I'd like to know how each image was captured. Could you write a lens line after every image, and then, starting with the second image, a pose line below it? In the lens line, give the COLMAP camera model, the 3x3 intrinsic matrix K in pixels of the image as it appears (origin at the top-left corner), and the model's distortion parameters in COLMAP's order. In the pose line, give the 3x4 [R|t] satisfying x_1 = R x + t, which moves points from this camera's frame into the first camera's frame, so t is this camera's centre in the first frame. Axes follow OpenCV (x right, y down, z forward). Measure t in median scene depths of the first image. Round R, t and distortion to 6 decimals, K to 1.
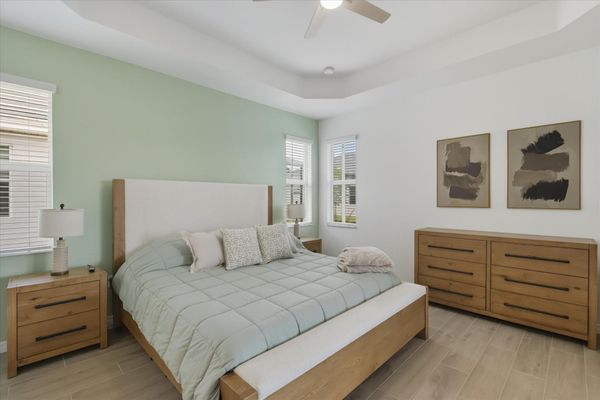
lens RADIAL K [[270.4, 0, 300.0], [0, 270.4, 200.0], [0, 0, 1]] dist [-0.003500, -0.000964]
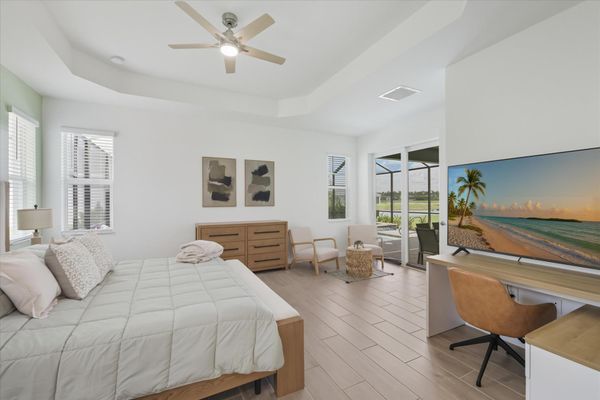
lens RADIAL K [[255.9, 0, 300.0], [0, 255.9, 200.0], [0, 0, 1]] dist [-0.000493, -0.000107]
pose [[0.313089, 0.000809, 0.949723, -0.645600], [0.008018, 0.999962, -0.003495, -0.000333], [-0.949690, 0.008709, 0.313071, 0.192886]]
